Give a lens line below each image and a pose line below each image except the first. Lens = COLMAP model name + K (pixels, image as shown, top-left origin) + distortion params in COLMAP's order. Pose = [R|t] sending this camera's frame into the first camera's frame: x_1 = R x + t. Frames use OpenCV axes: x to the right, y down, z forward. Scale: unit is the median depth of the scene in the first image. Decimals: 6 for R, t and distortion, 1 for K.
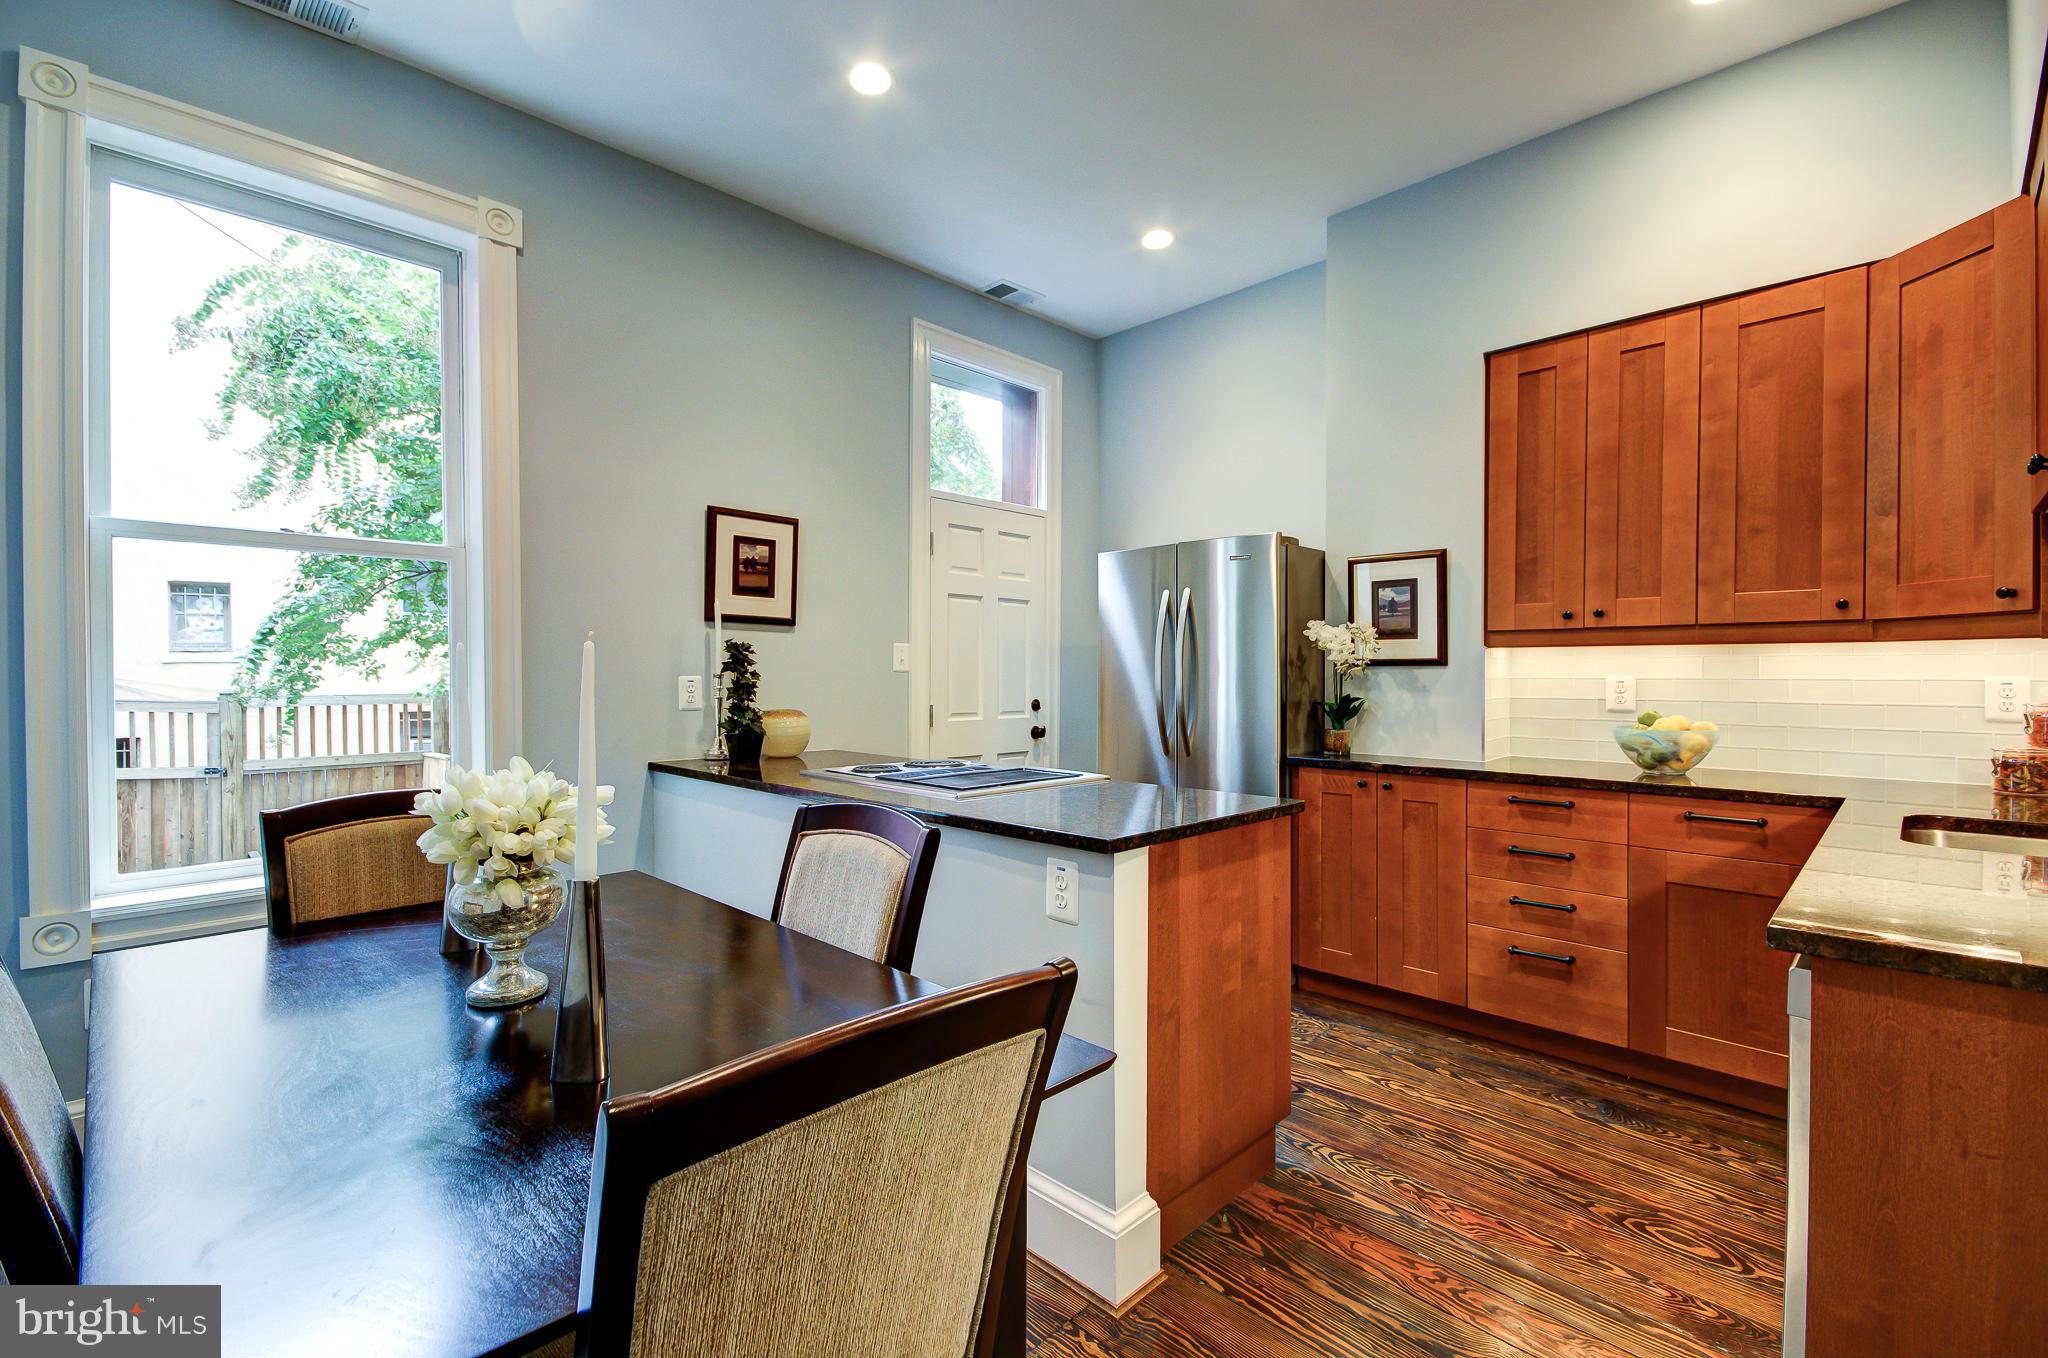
lens RADIAL K [[899.7, 0, 1024.0], [0, 899.7, 679.0], [0, 0, 1]] dist [-0.001127, -0.000299]
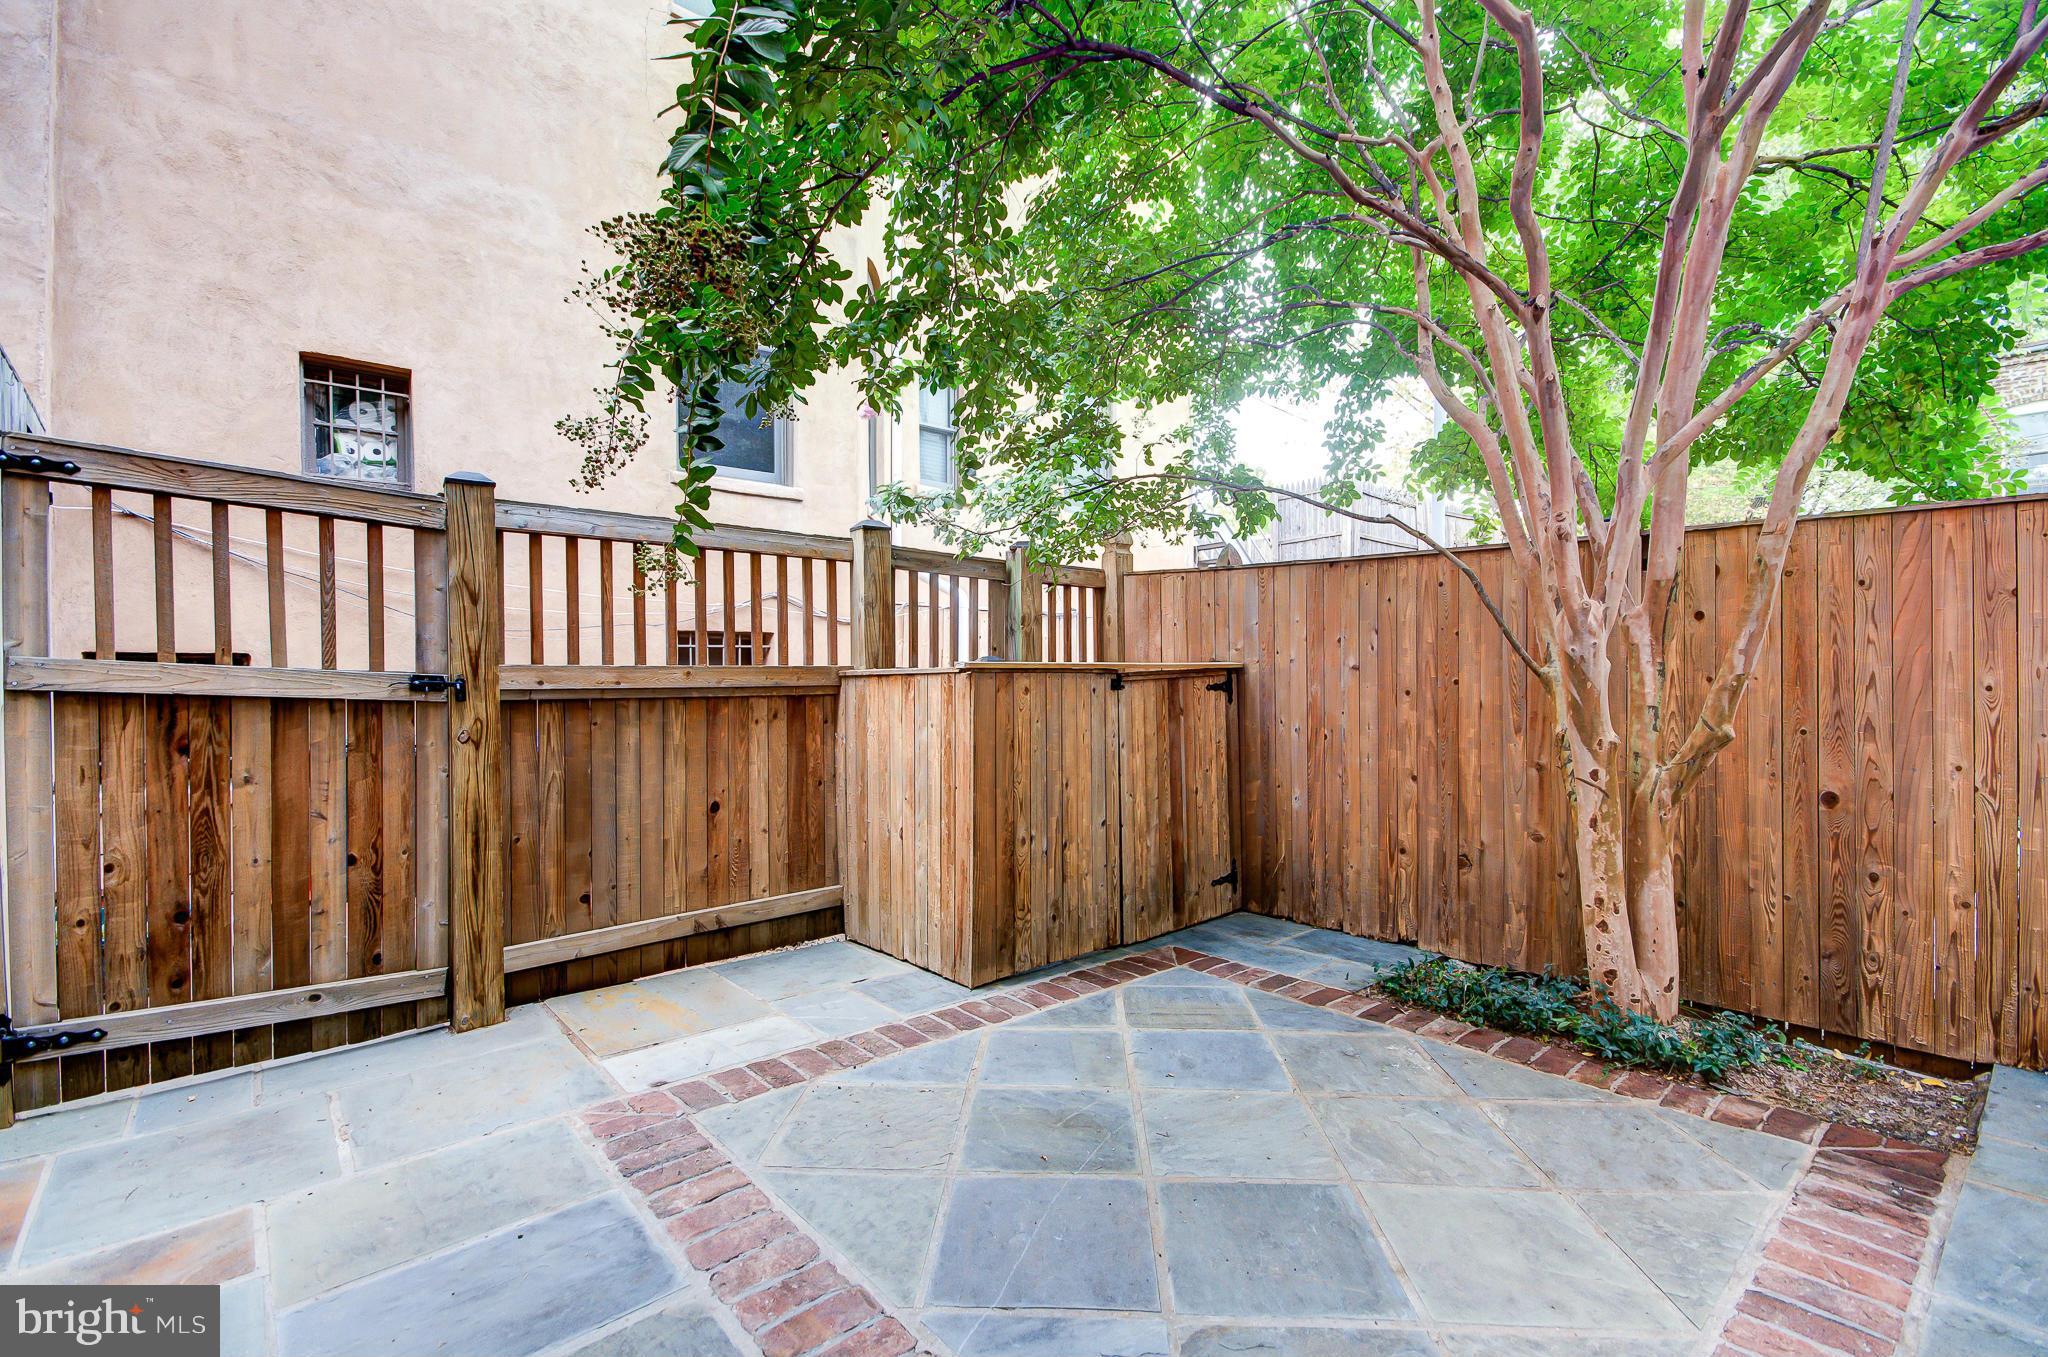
lens RADIAL K [[871.7, 0, 1024.0], [0, 871.7, 678.5], [0, 0, 1]] dist [0.001604, 0.000226]
pose [[0.998521, -0.009440, -0.053535, -0.633357], [0.008888, 0.999905, -0.010542, 0.105246], [0.053630, 0.010051, 0.998510, 0.647777]]
